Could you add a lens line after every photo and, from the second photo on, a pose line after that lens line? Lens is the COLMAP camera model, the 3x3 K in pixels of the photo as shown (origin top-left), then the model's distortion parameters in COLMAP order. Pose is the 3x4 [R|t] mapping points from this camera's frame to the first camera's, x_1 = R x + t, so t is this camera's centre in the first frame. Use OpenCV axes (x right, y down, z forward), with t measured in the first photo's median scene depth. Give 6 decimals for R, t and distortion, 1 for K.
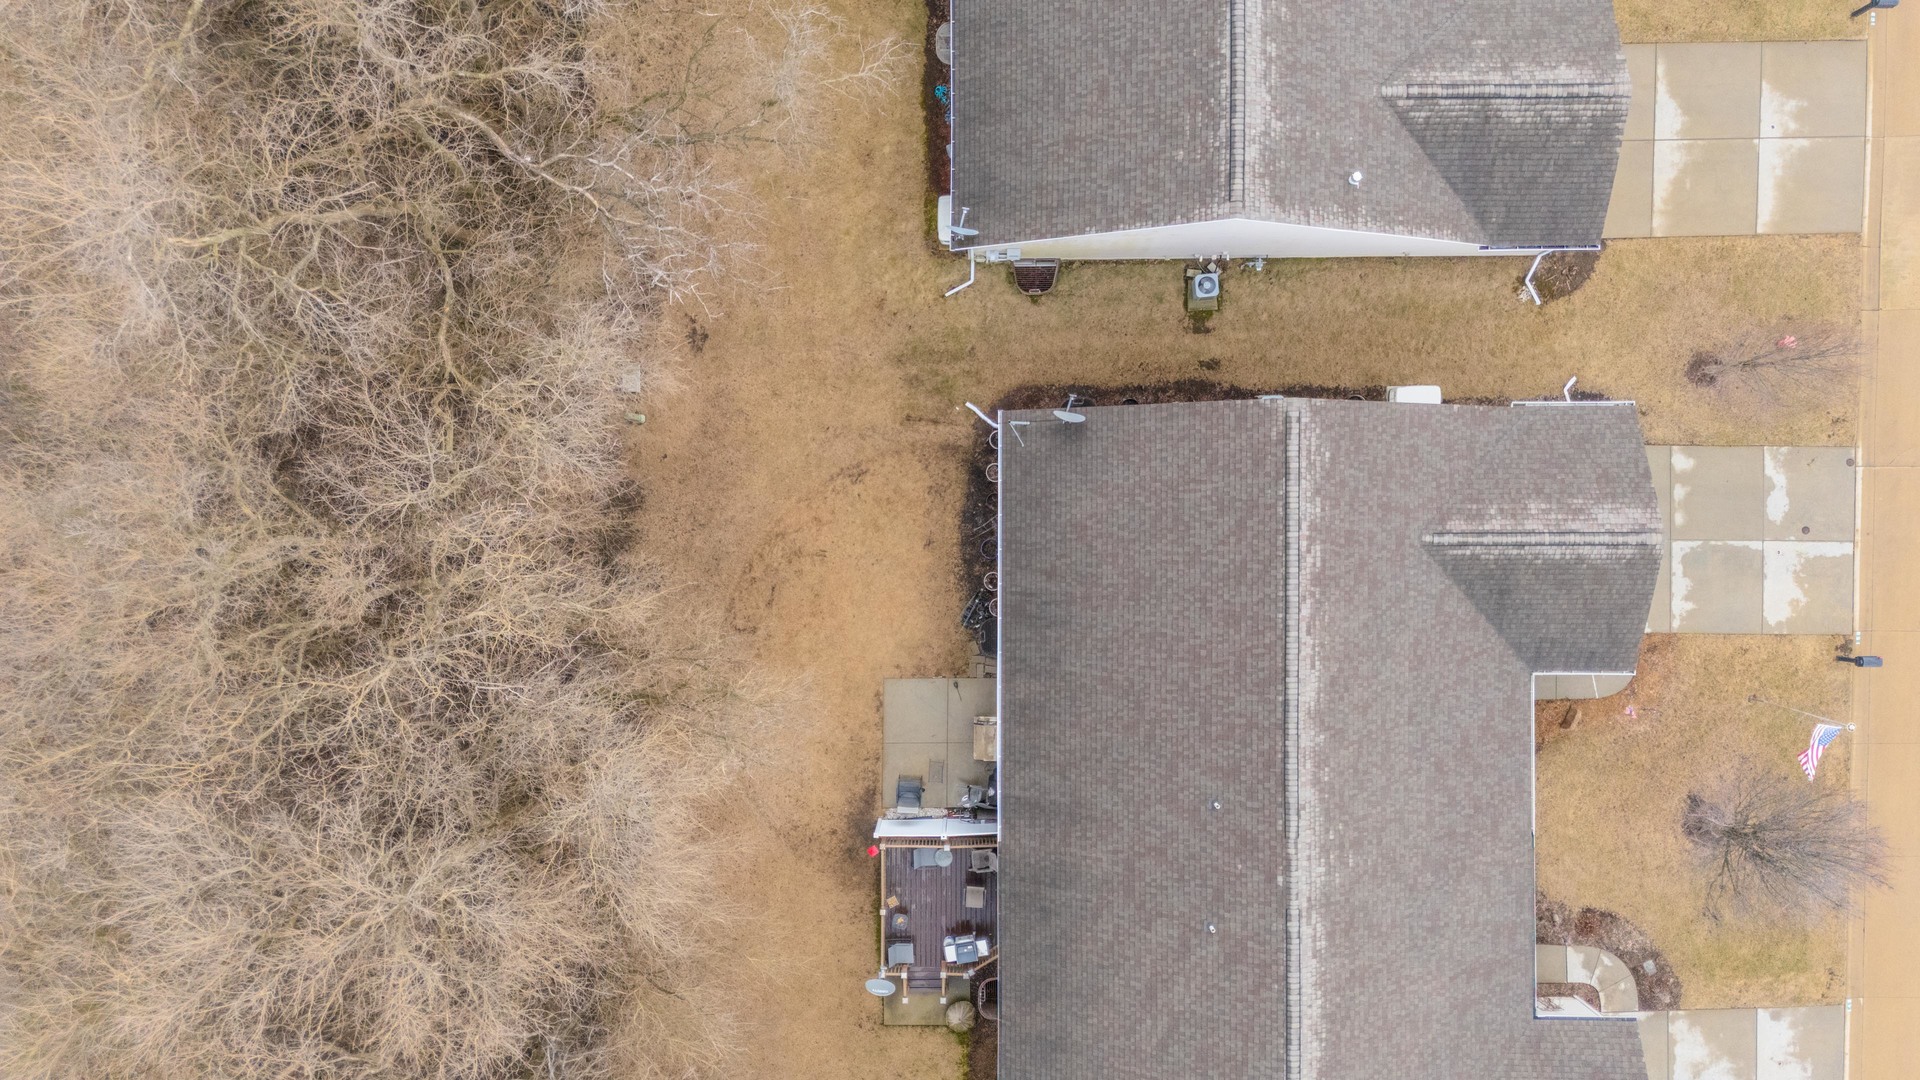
lens RADIAL K [[1433.5, 0, 952.3], [0, 1433.5, 581.1], [0, 0, 1]] dist [0.060348, -0.052460]
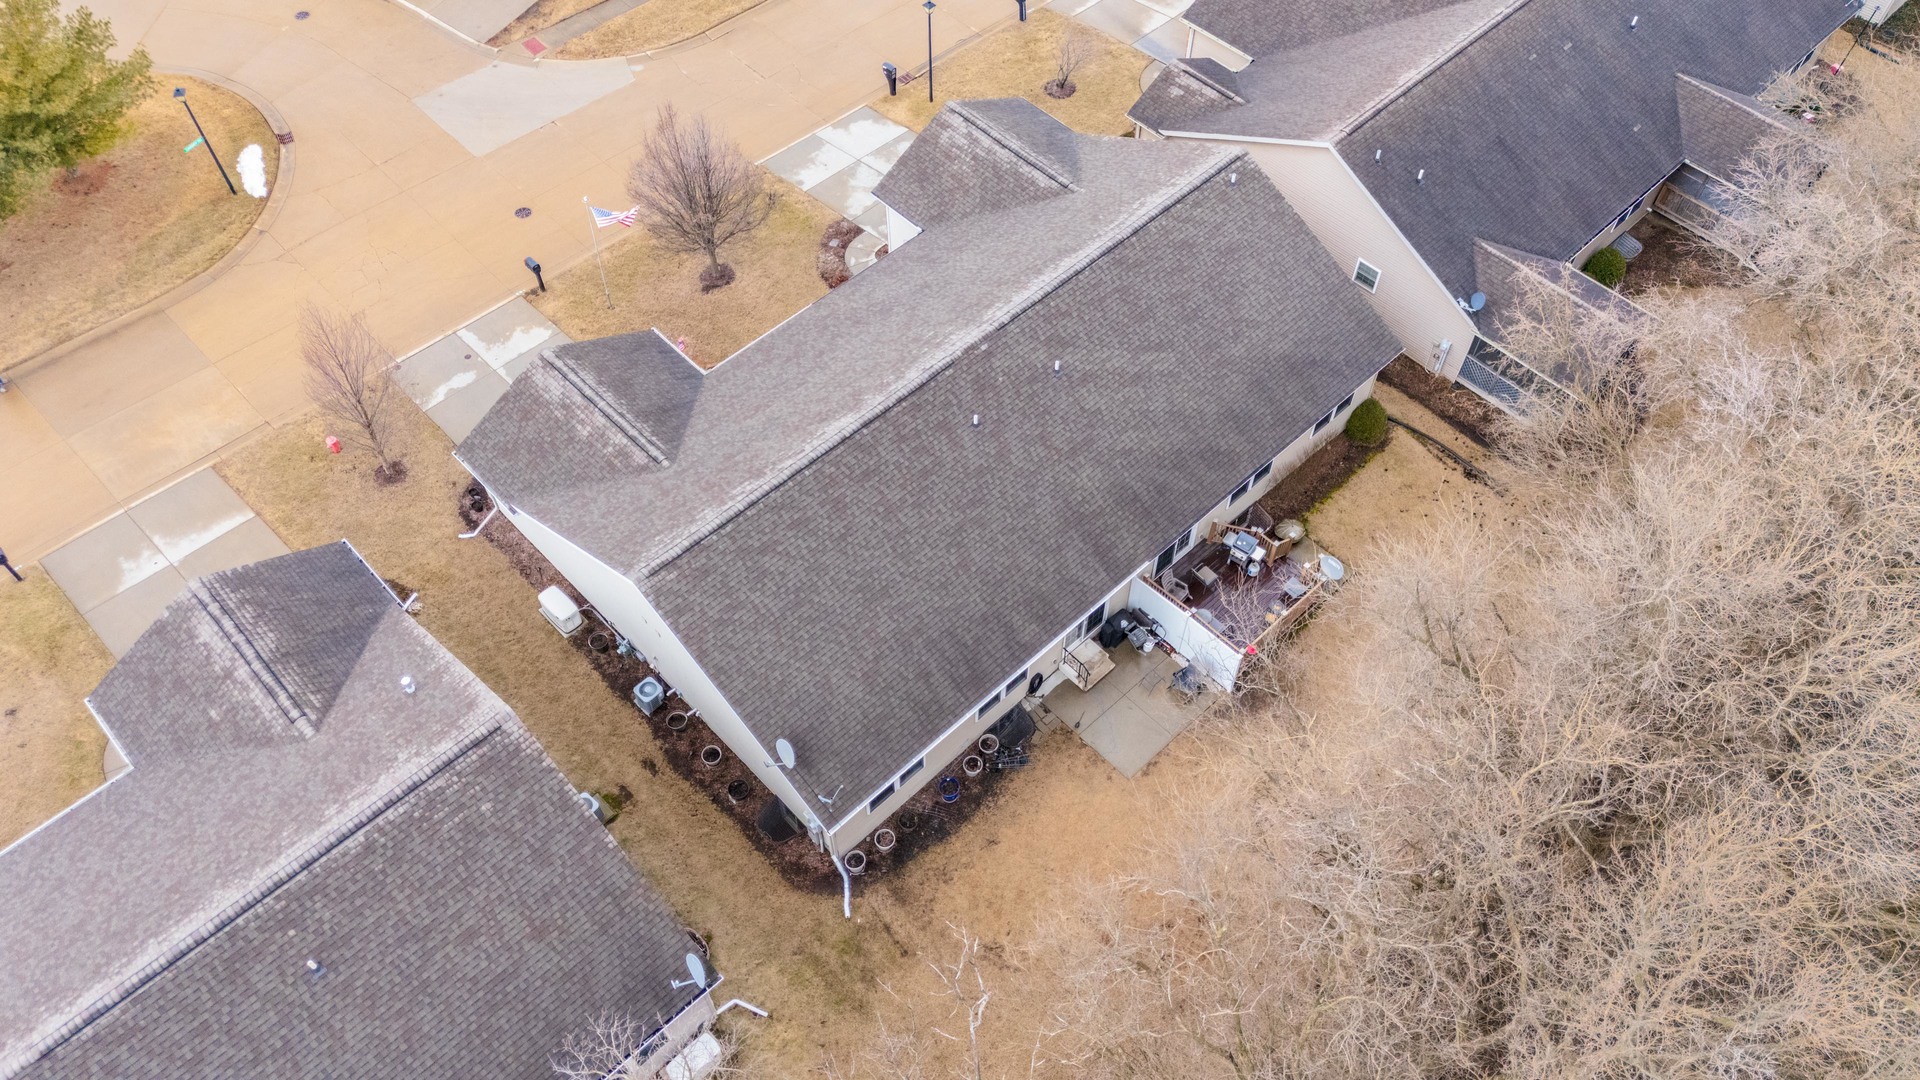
lens RADIAL K [[1433.5, 0, 995.1], [0, 1433.5, 508.6], [0, 0, 1]] dist [0.060348, -0.052460]
pose [[-0.698480, -0.565448, 0.438628, -0.337719], [0.715251, -0.571544, 0.402187, -0.306202], [0.023279, 0.594648, 0.803649, 0.155036]]
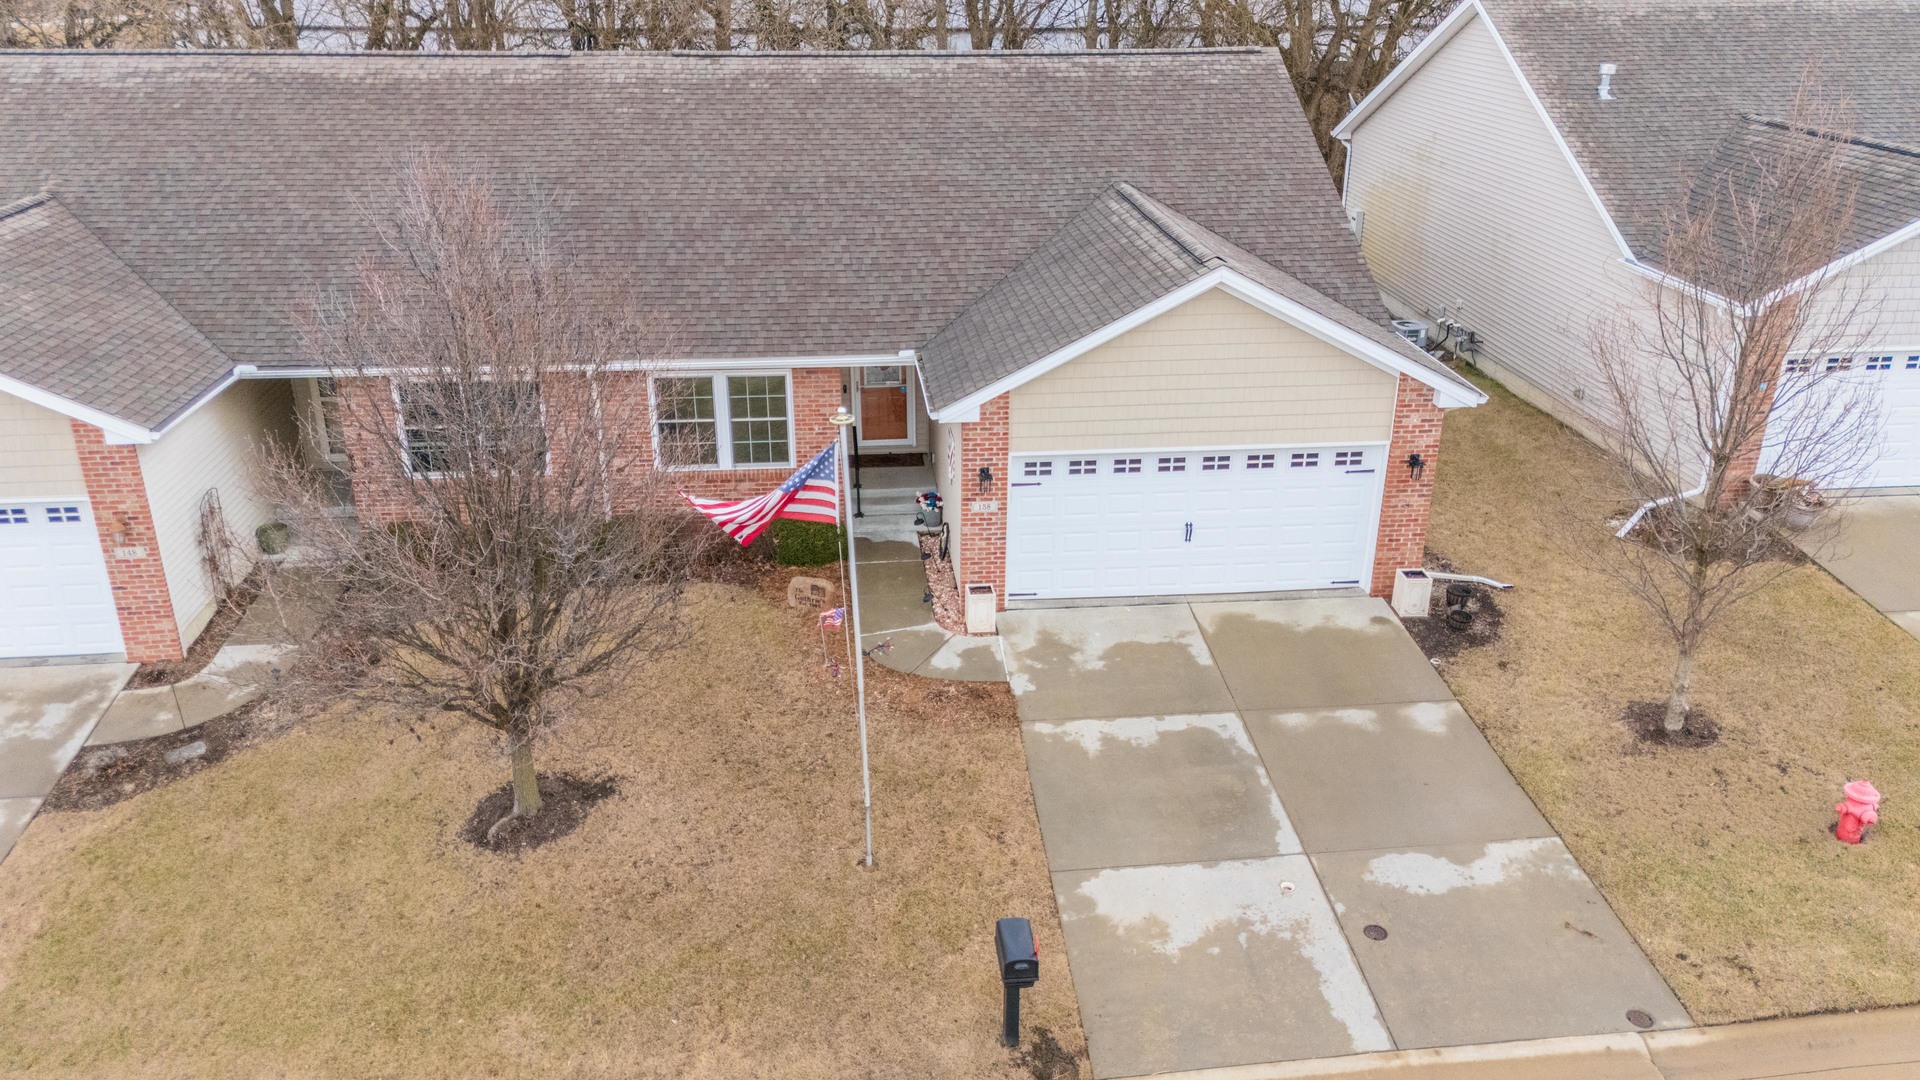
lens RADIAL K [[1433.5, 0, 929.4], [0, 1433.5, 531.5], [0, 0, 1]] dist [0.060348, -0.052460]
pose [[0.076554, 0.415008, -0.906591, 0.950092], [-0.996607, 0.004264, -0.082202, 0.107065], [-0.030249, 0.909808, 0.413926, 0.878740]]
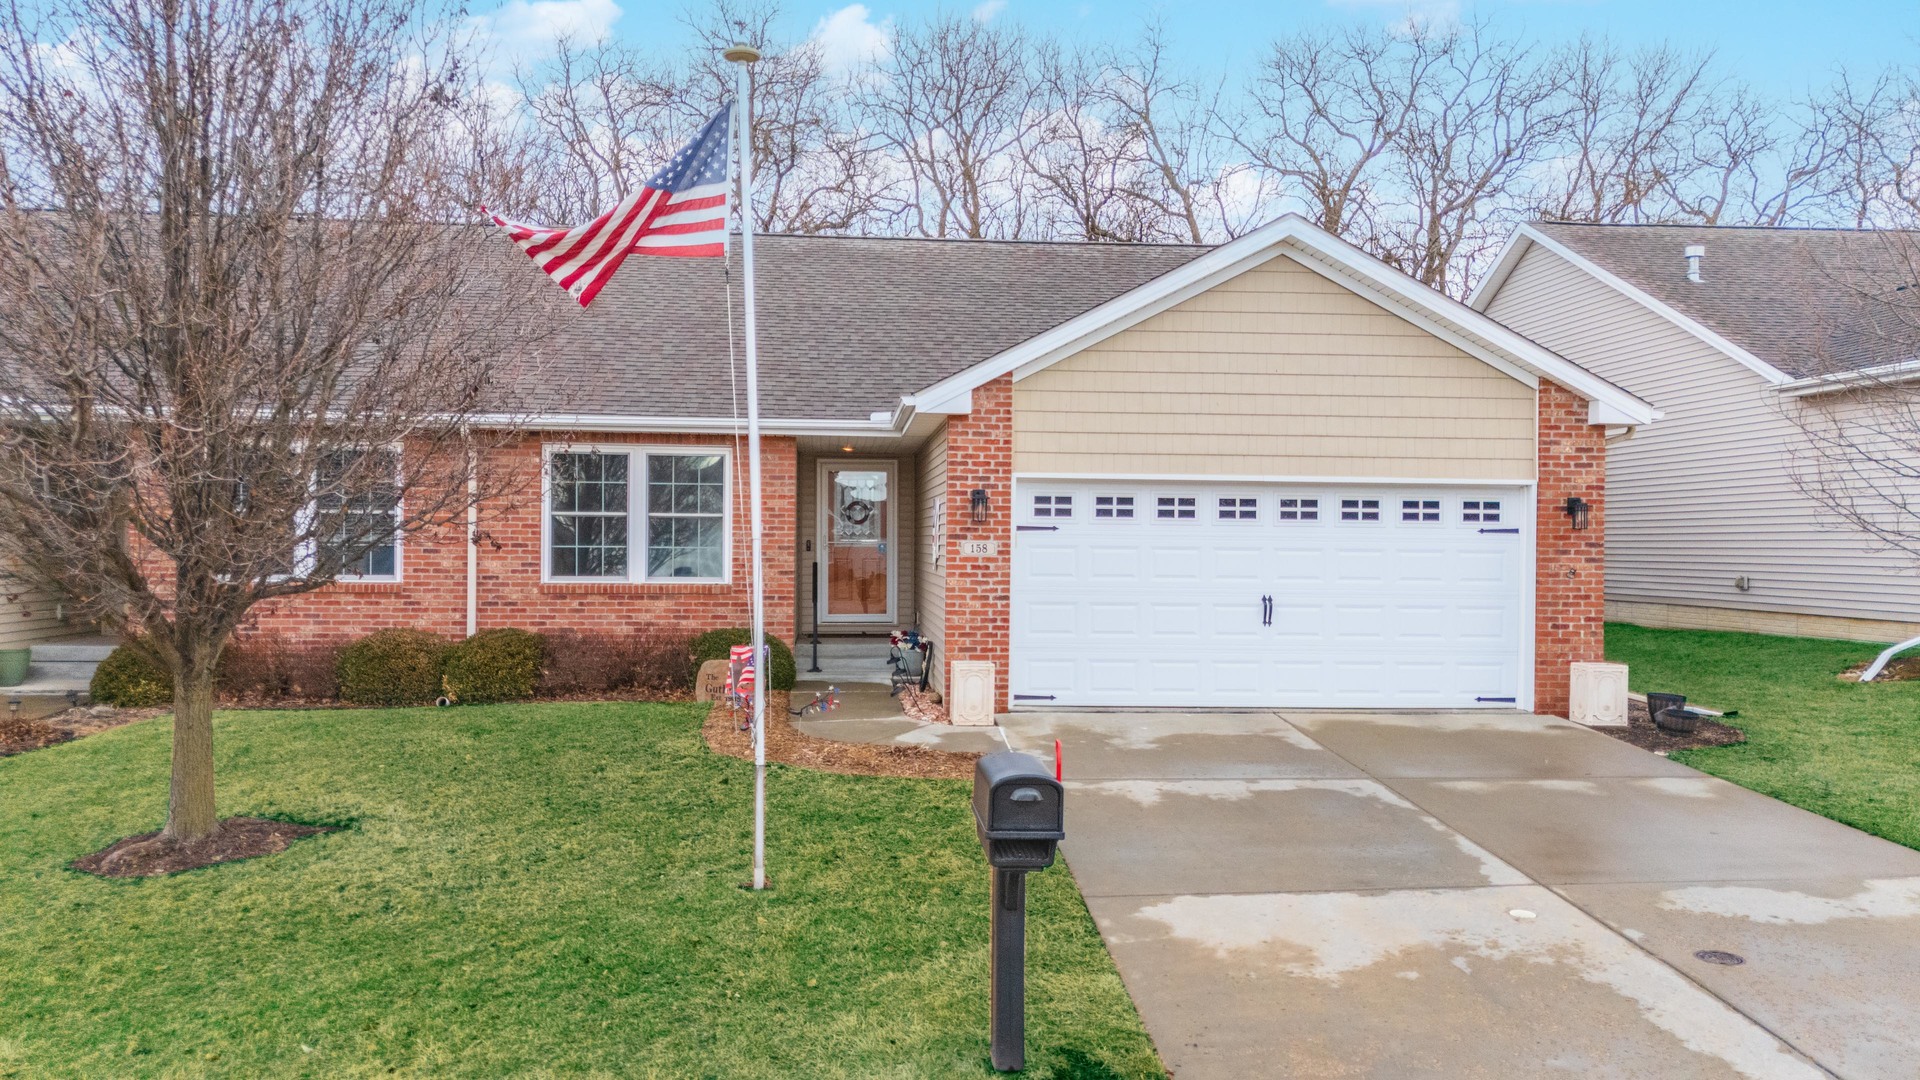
lens RADIAL K [[1433.5, 0, 936.3], [0, 1433.5, 532.0], [0, 0, 1]] dist [0.060348, -0.052460]
pose [[0.066640, 0.022394, -0.997526, 0.847299], [-0.996834, -0.041958, -0.067536, 0.081006], [-0.043367, 0.998868, 0.019527, 1.070165]]
